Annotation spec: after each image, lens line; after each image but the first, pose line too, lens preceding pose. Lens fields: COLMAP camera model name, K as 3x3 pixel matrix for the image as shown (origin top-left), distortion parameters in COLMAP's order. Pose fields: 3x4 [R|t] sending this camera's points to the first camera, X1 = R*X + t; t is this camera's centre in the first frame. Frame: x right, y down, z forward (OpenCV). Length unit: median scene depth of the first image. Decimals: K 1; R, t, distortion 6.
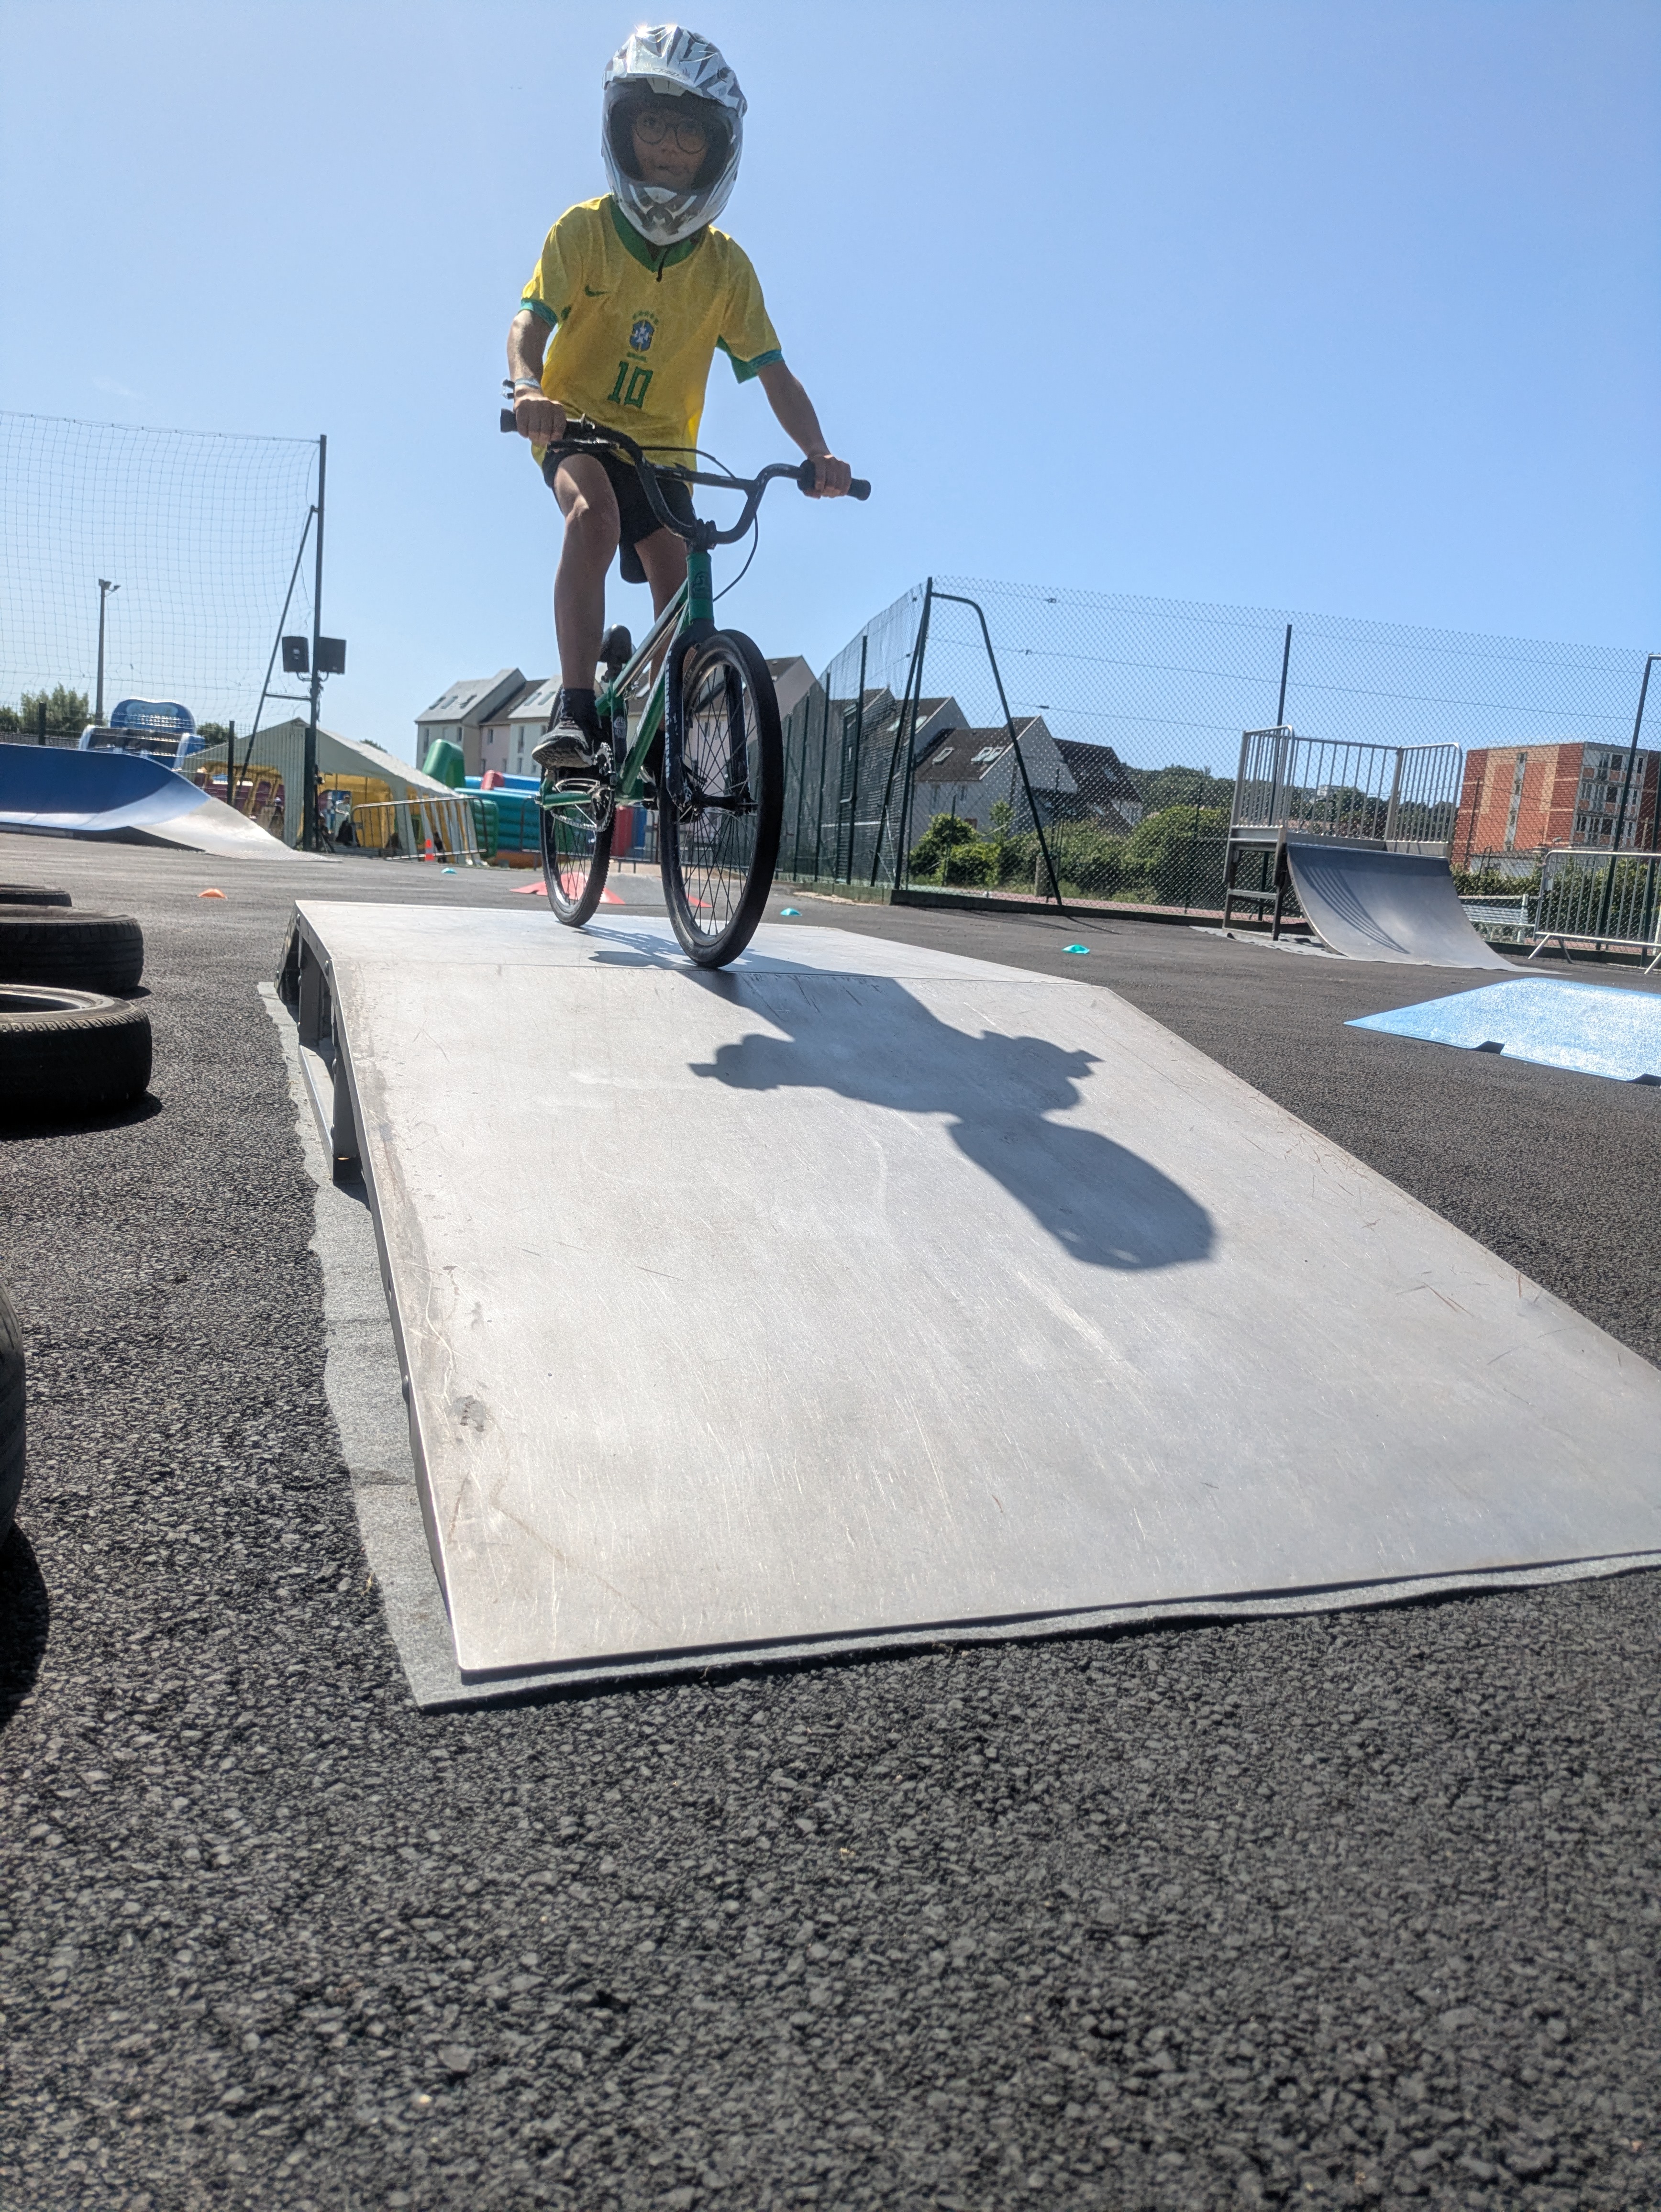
lens RADIAL K [[1631.0, 0, 830.5], [0, 1631.0, 1106.0], [0, 0, 1]] dist [0.029200, -0.024238]
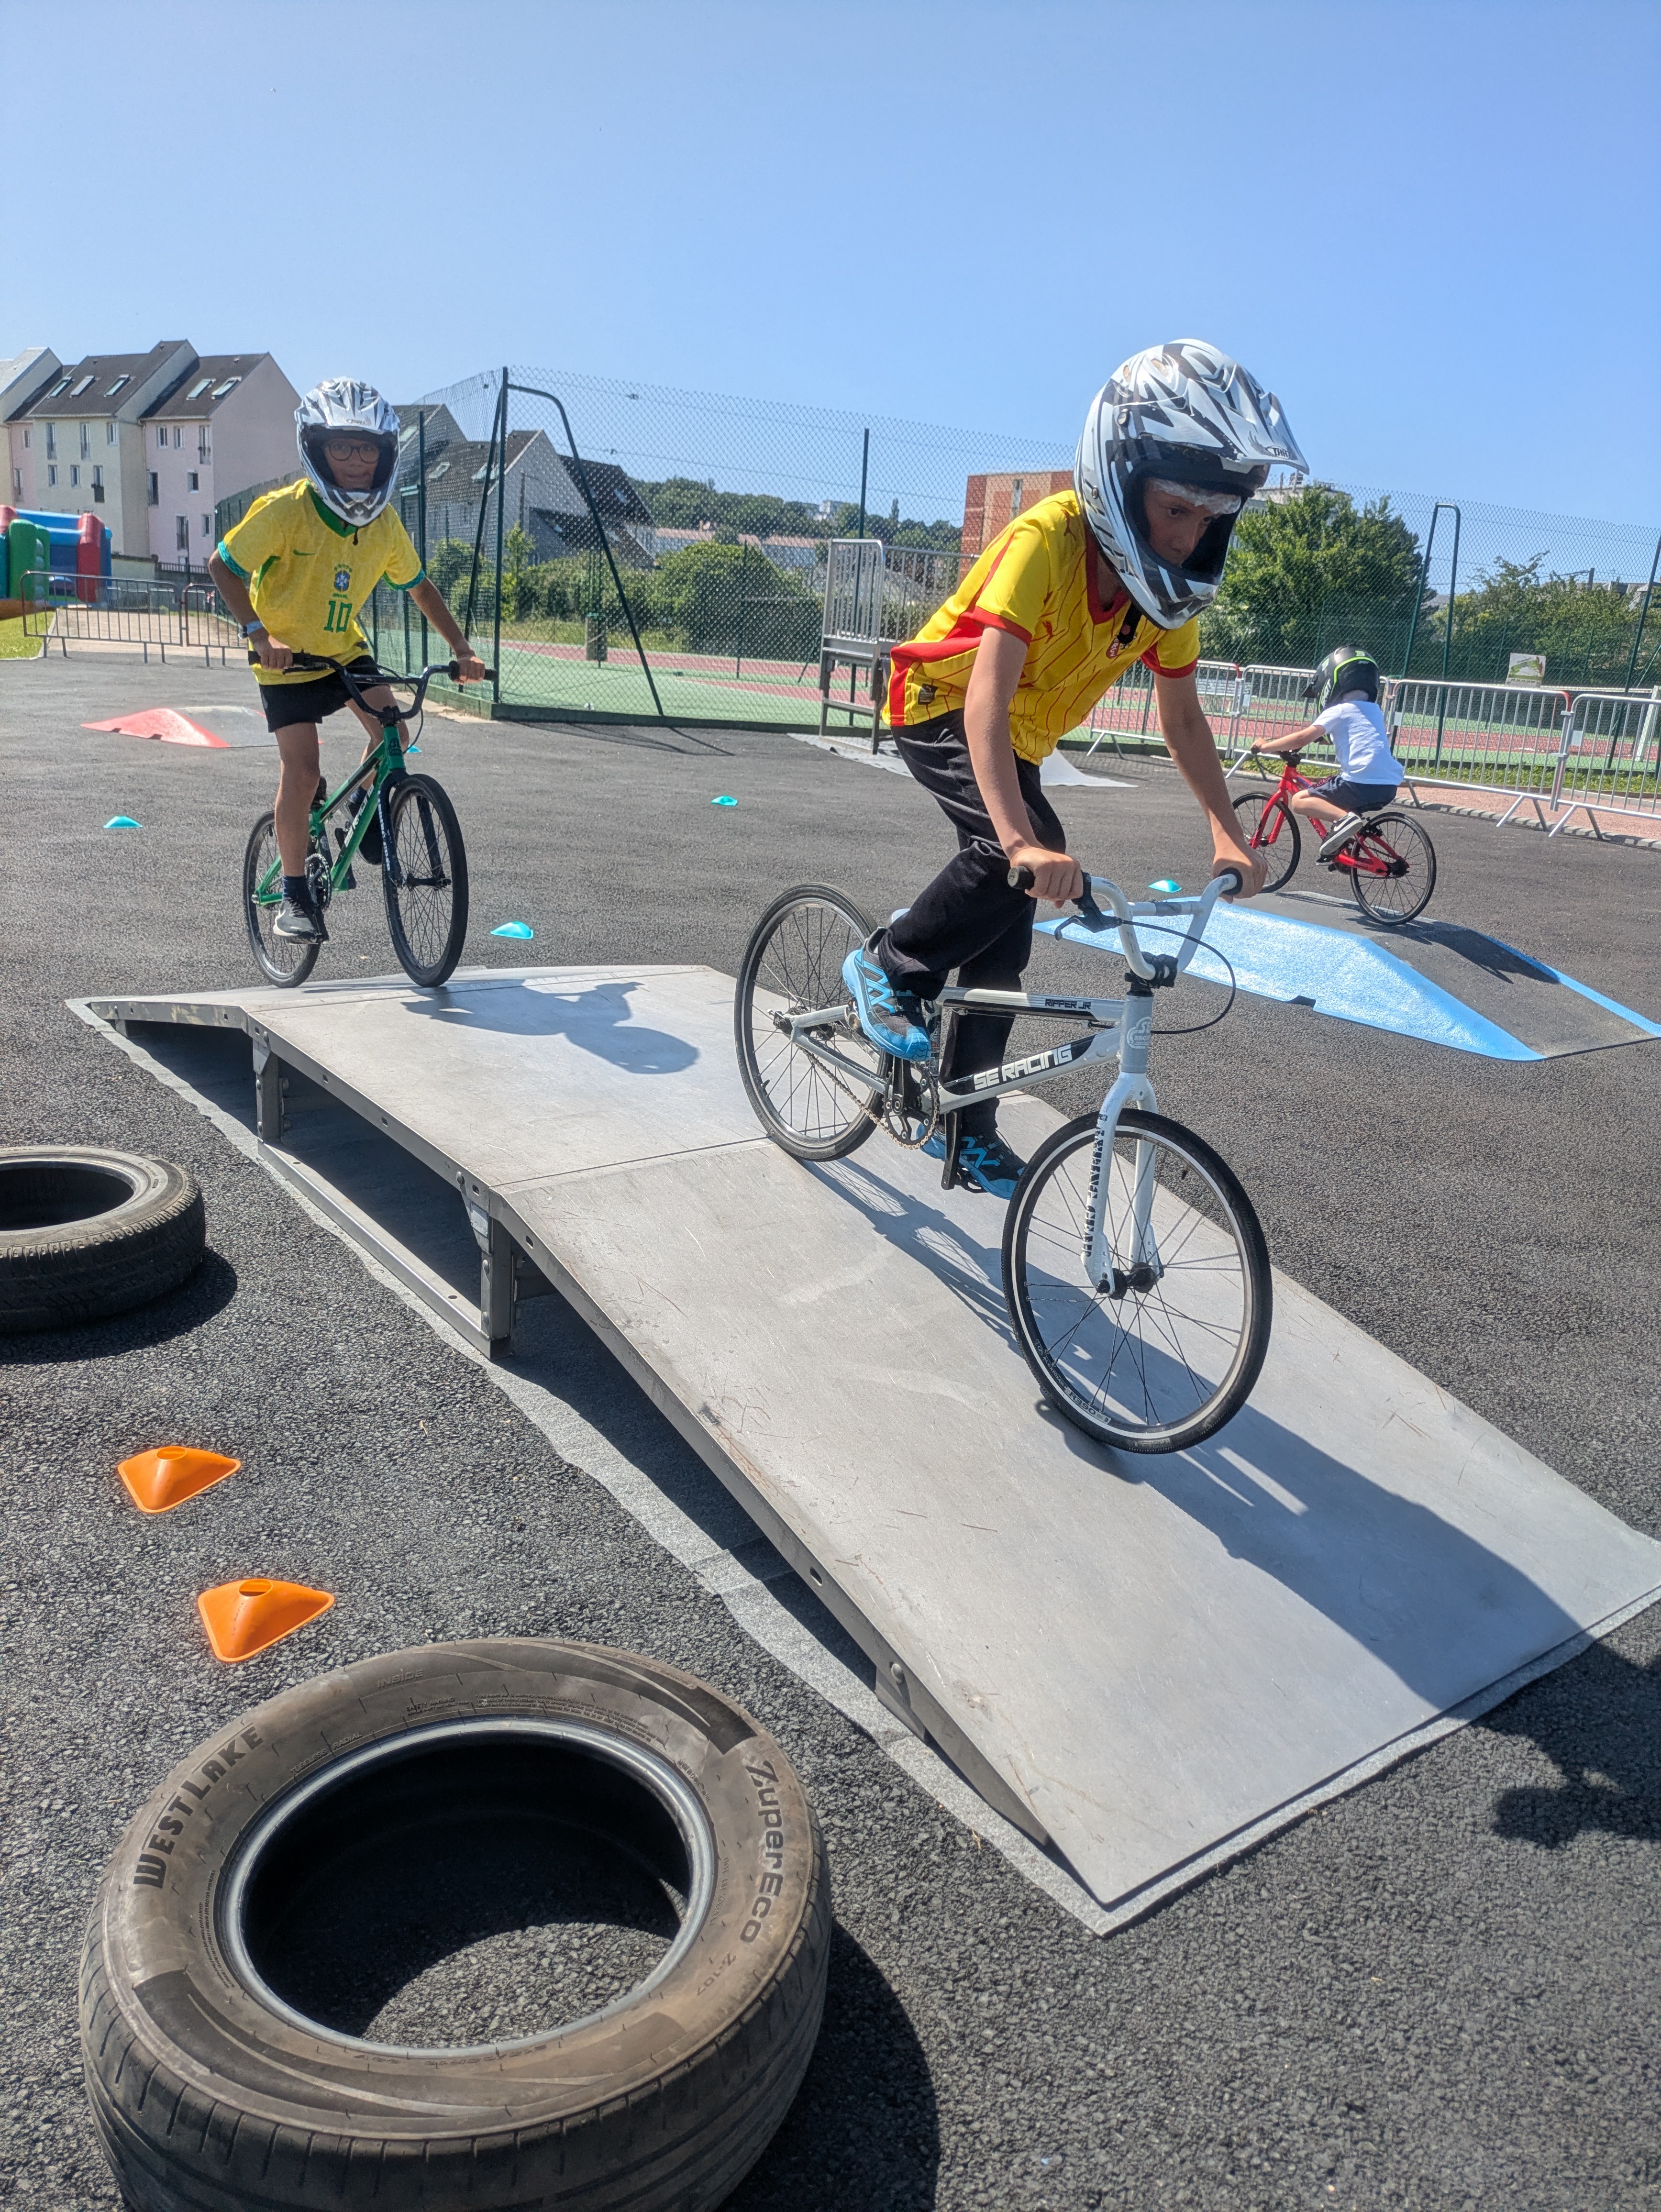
lens RADIAL K [[1631.0, 0, 830.5], [0, 1631.0, 1106.0], [0, 0, 1]] dist [0.029200, -0.024238]
pose [[0.960563, -0.089267, 0.263343, -0.766124], [0.048247, 0.986209, 0.158317, -0.660423], [-0.273844, -0.139369, 0.951623, -0.369386]]
